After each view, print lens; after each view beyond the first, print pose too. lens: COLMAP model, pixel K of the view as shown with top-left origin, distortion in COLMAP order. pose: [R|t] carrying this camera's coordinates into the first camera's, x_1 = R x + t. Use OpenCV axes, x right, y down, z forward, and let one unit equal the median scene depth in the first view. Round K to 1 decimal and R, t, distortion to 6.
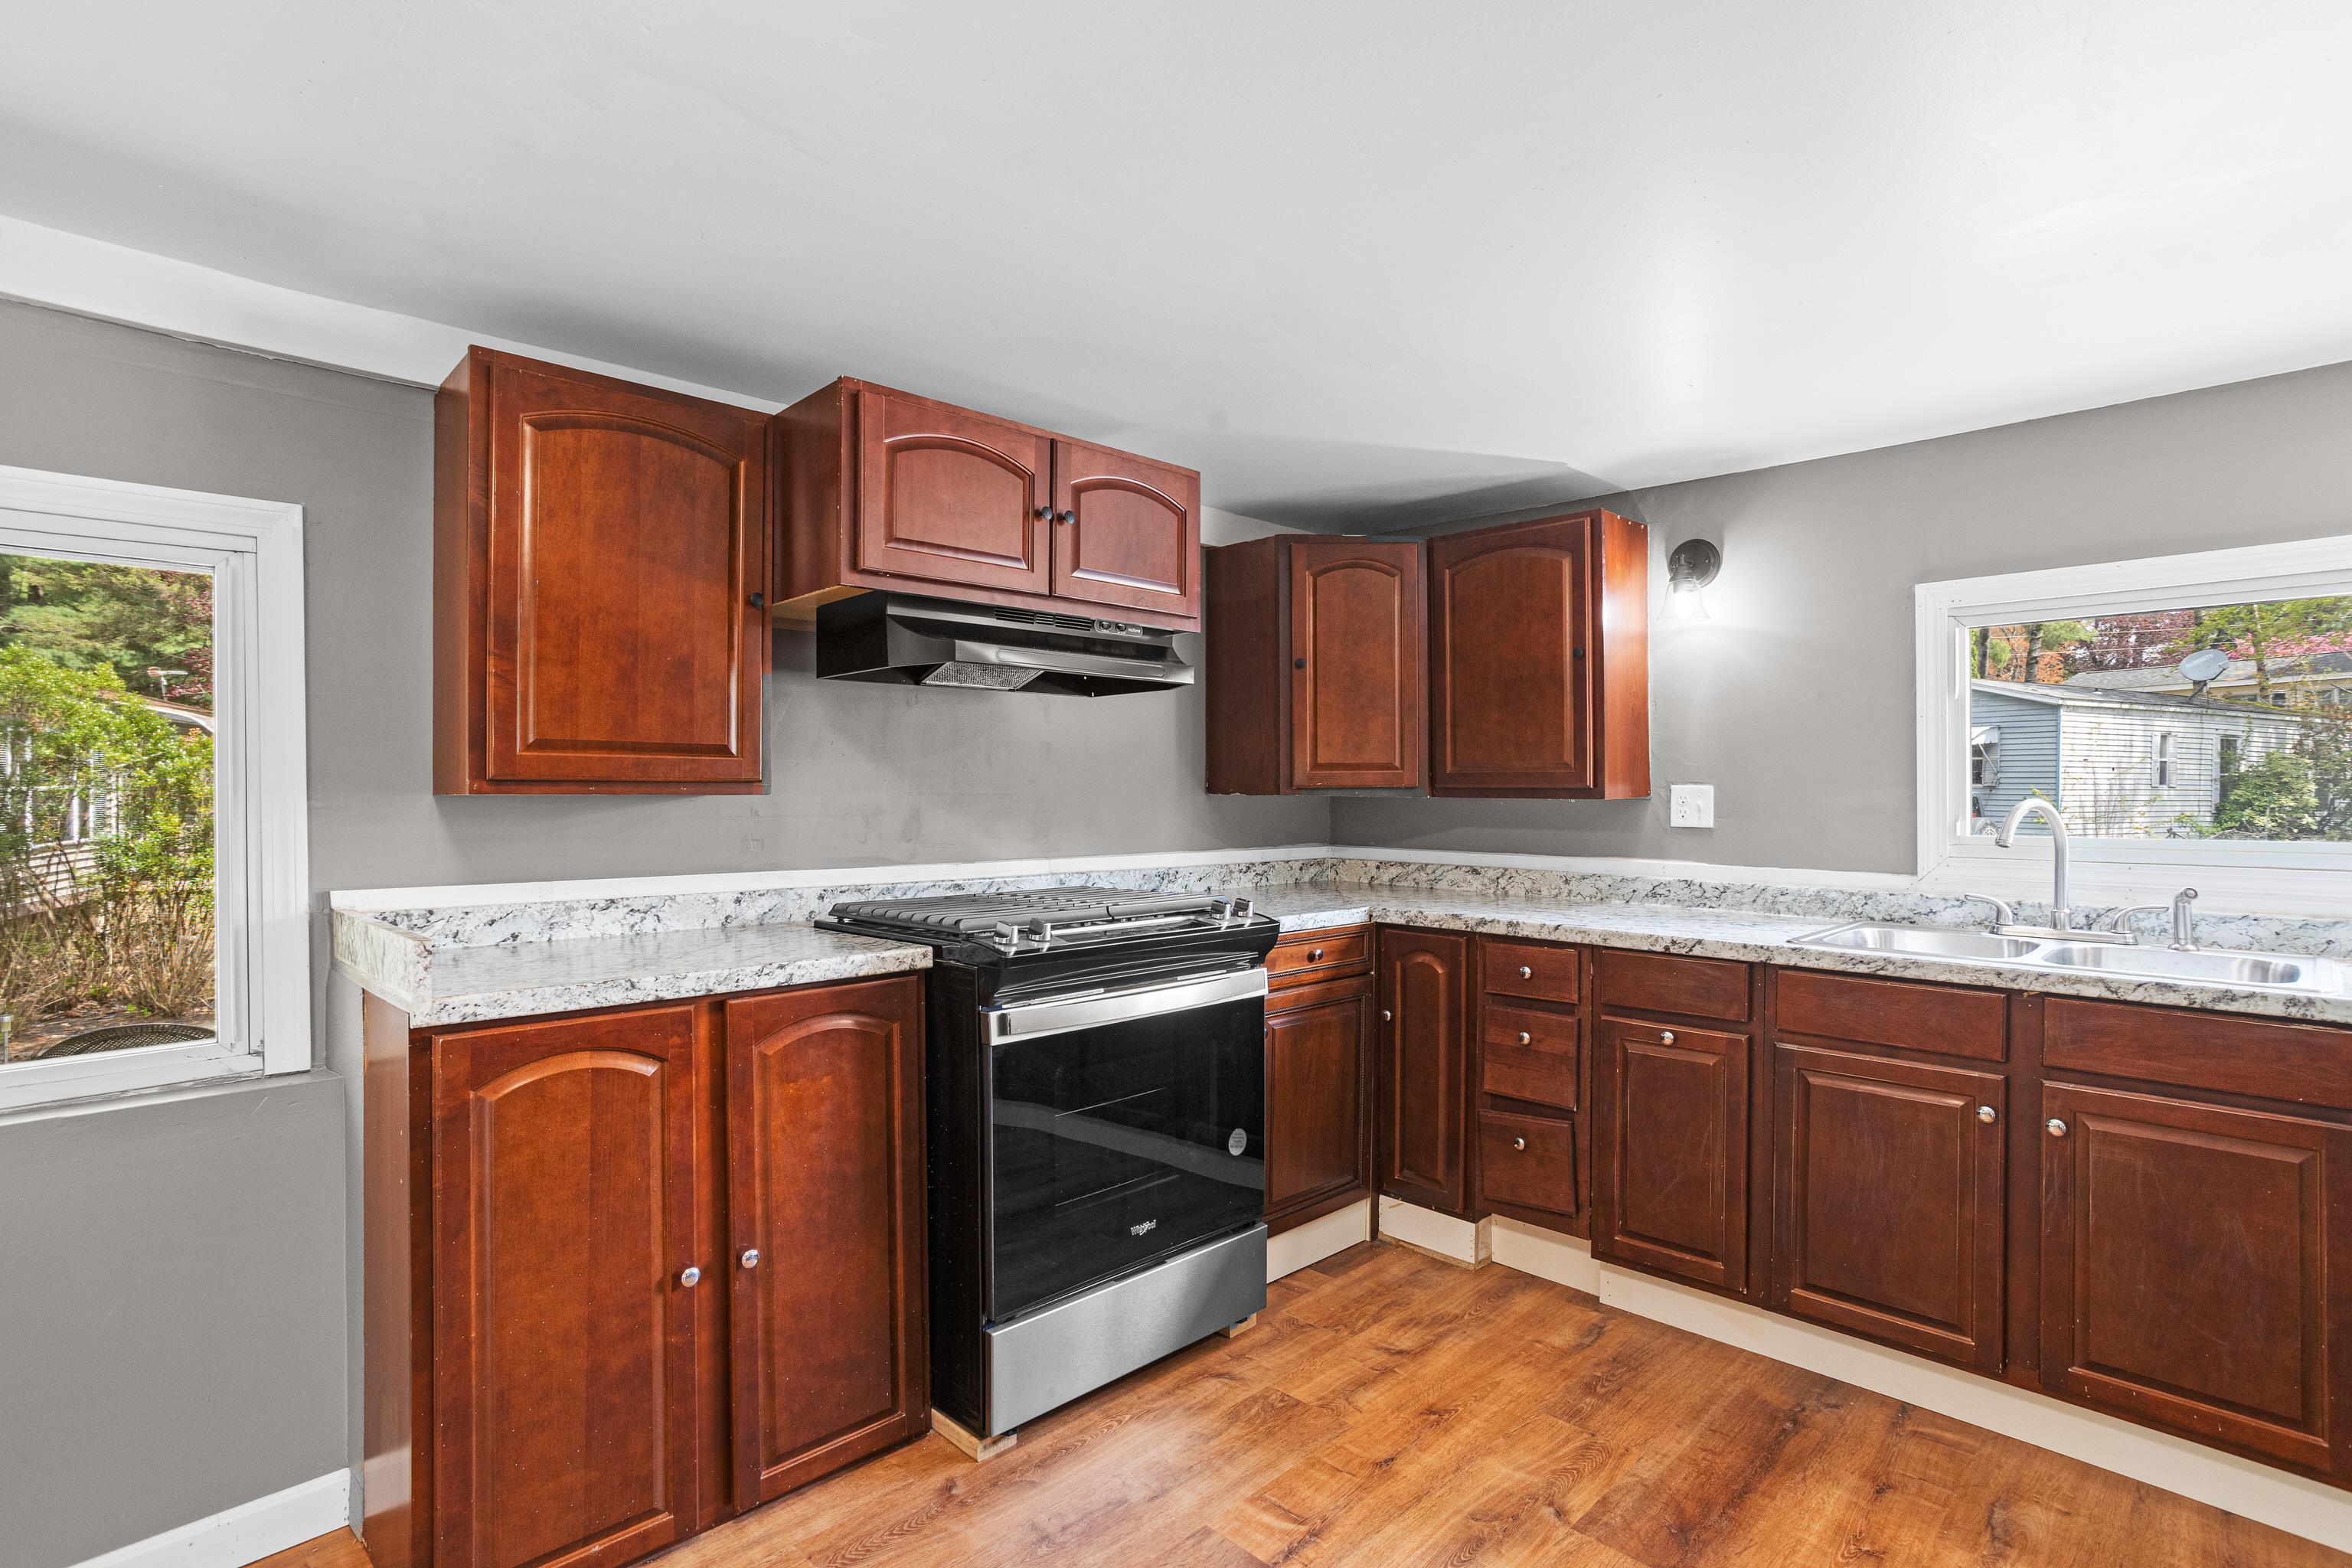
lens RADIAL K [[1161.5, 0, 1189.8], [0, 1161.5, 790.6], [0, 0, 1]] dist [-0.056498, 0.034732]
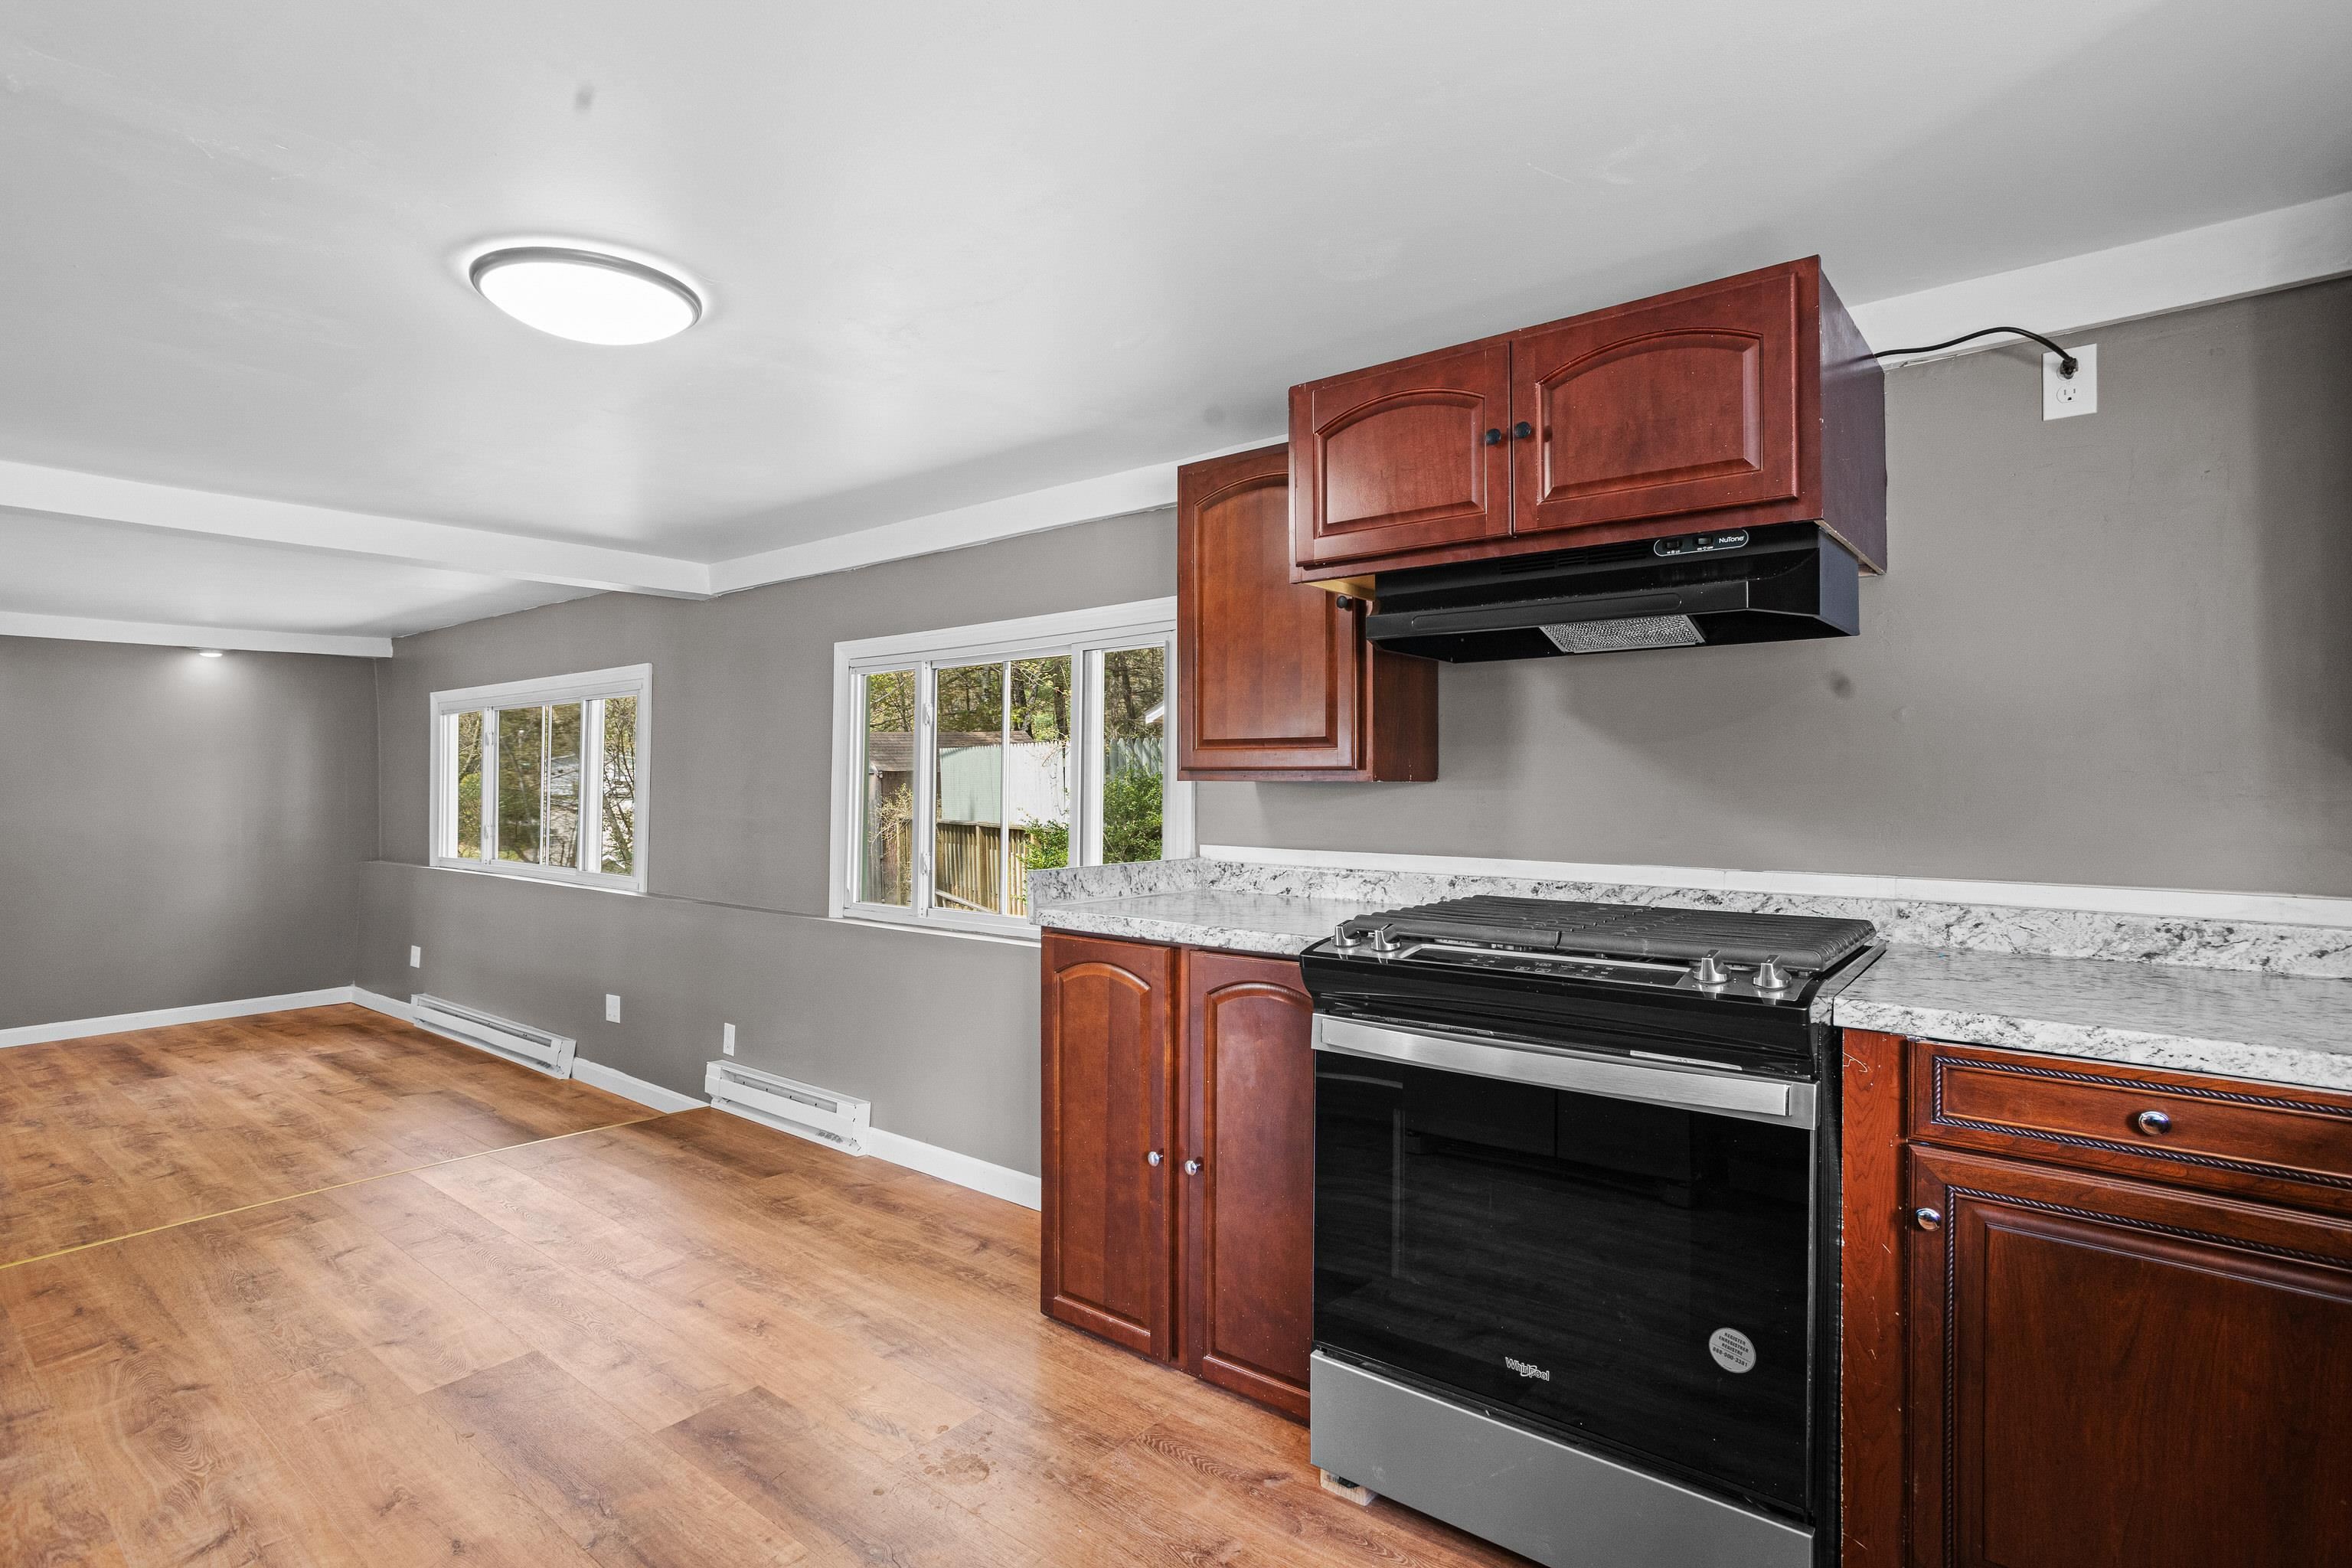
lens RADIAL K [[1164.5, 0, 1176.0], [0, 1164.5, 784.0], [0, 0, 1]] dist [-0.021213, 0.024943]
pose [[0.095148, -0.002691, -0.995460, 0.645213], [-0.002780, 0.999992, -0.002969, 0.010015], [0.995459, 0.003050, 0.095140, 0.672959]]
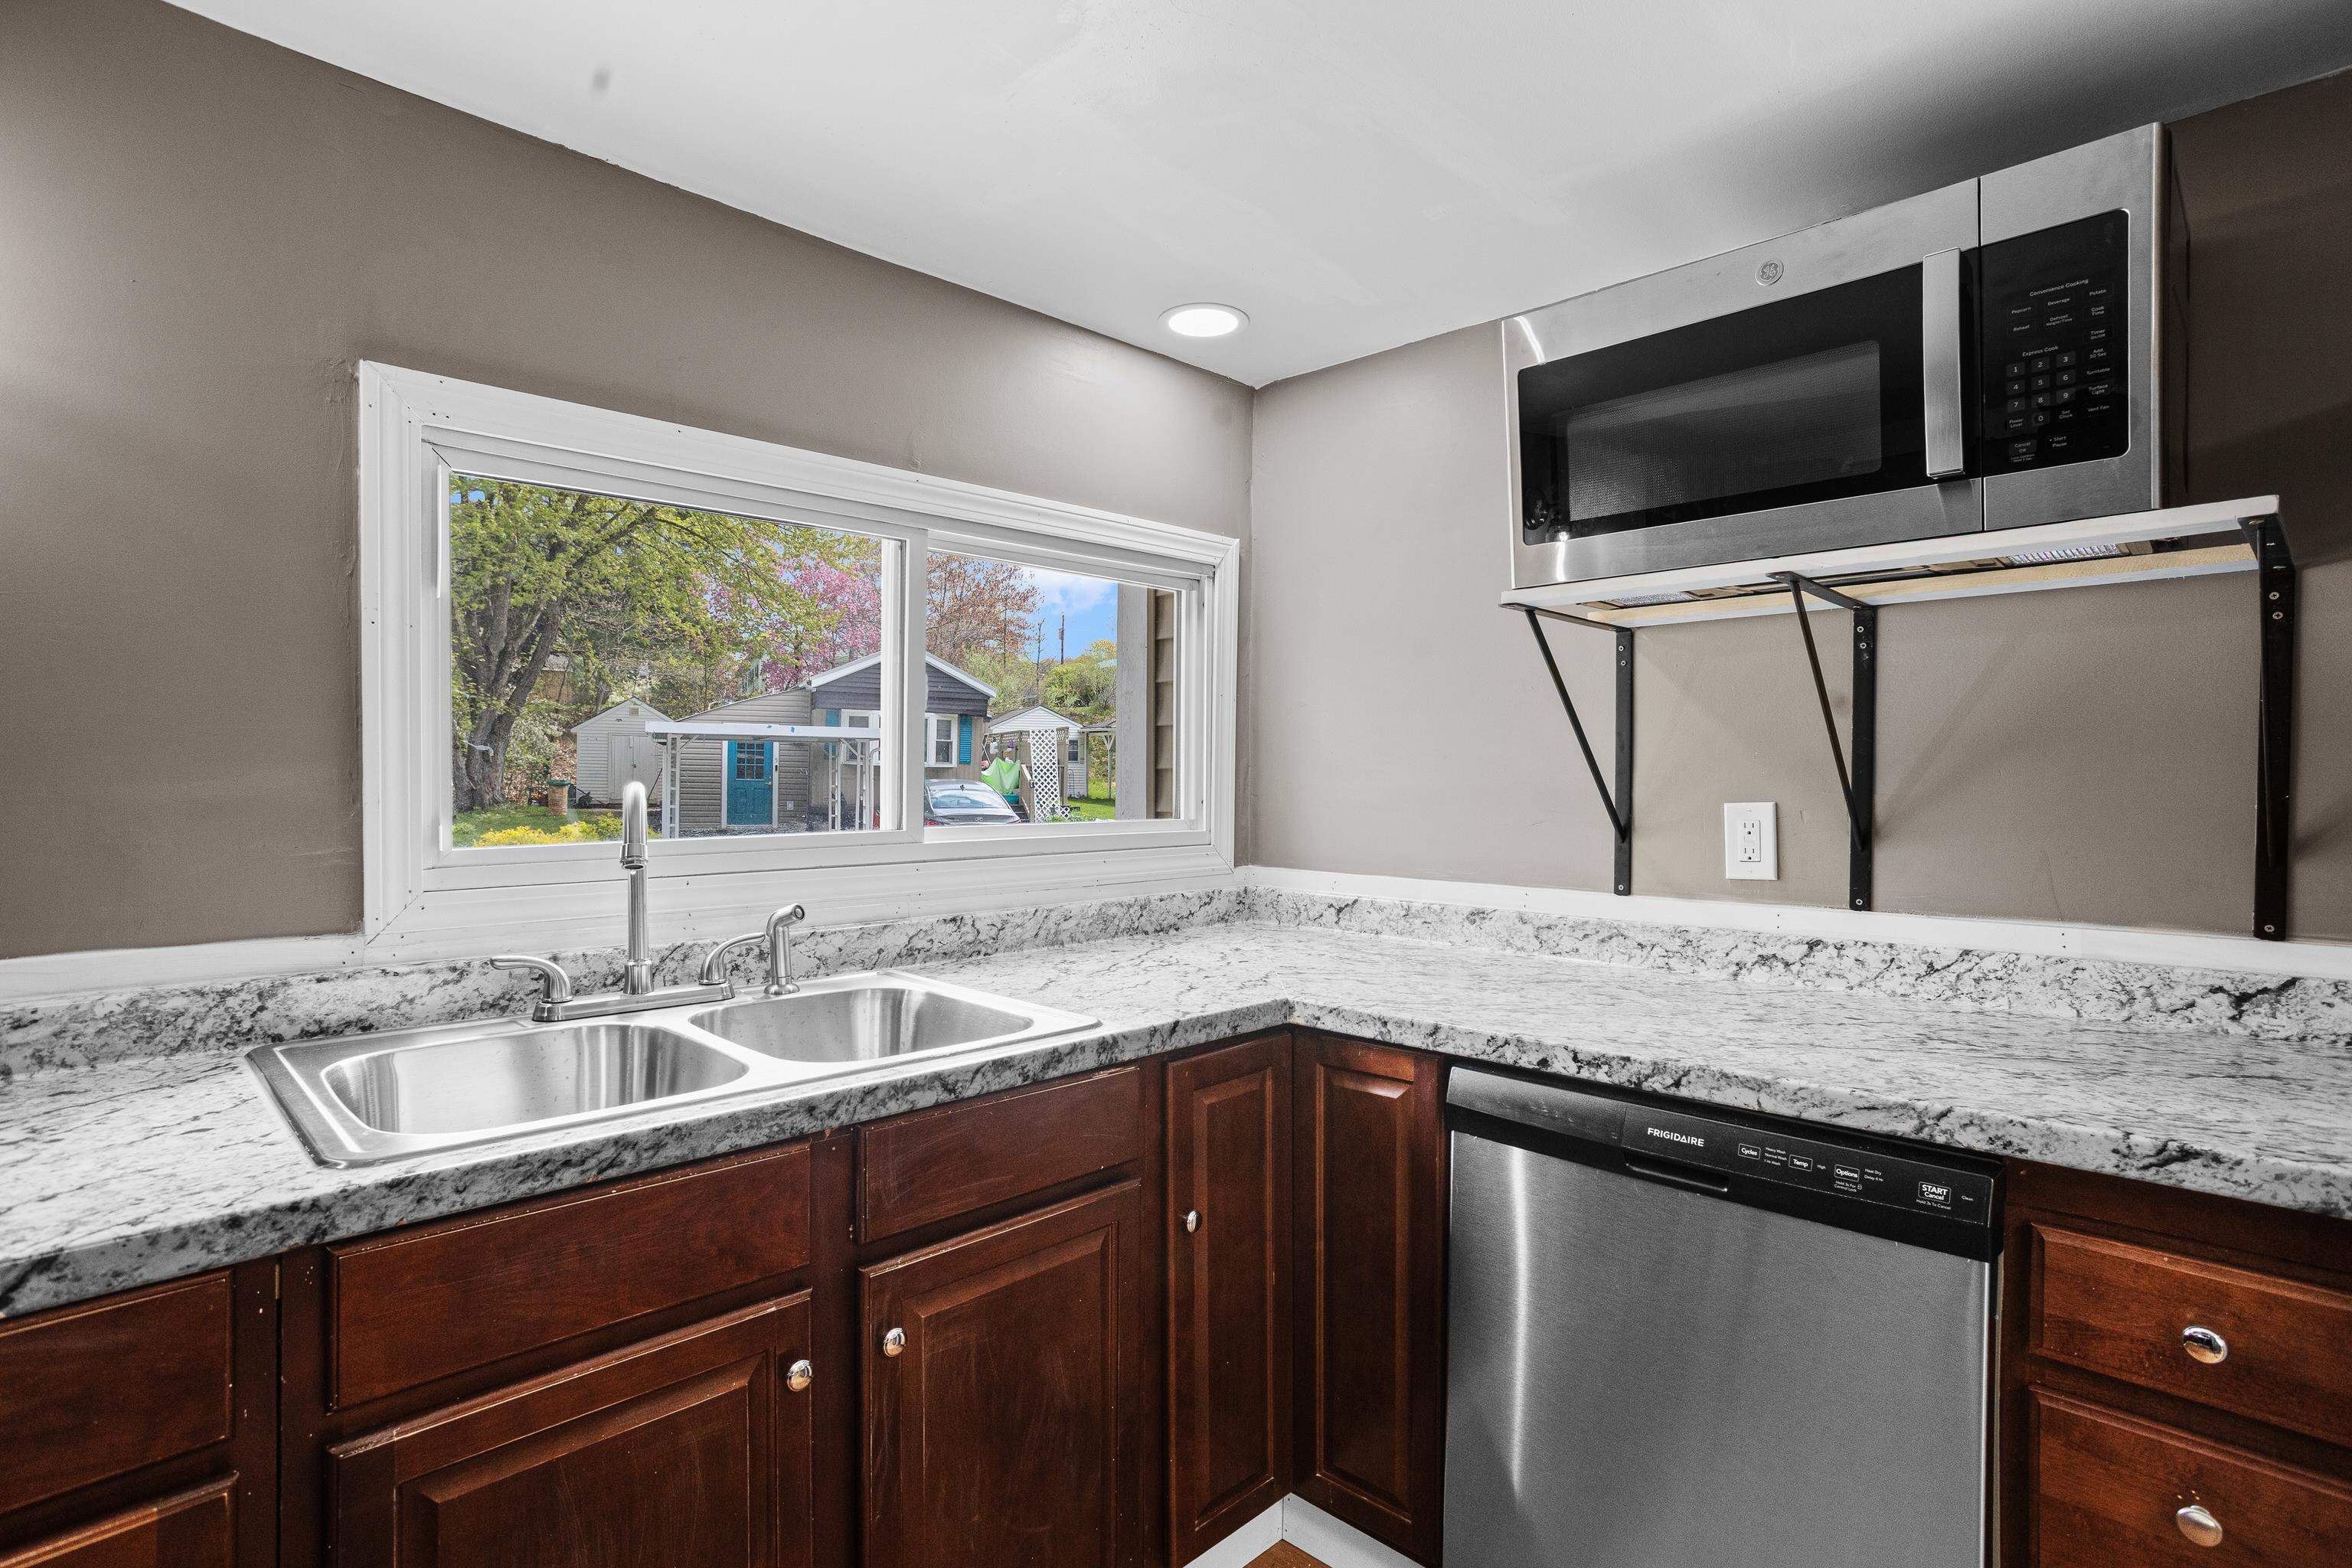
lens RADIAL K [[1161.5, 0, 1189.8], [0, 1161.5, 790.6], [0, 0, 1]] dist [-0.056498, 0.034732]
pose [[0.003114, -0.019092, 0.999813, 0.146621], [-0.003323, 0.999812, 0.019103, -0.000768], [-0.999990, -0.003382, 0.003050, 0.707913]]
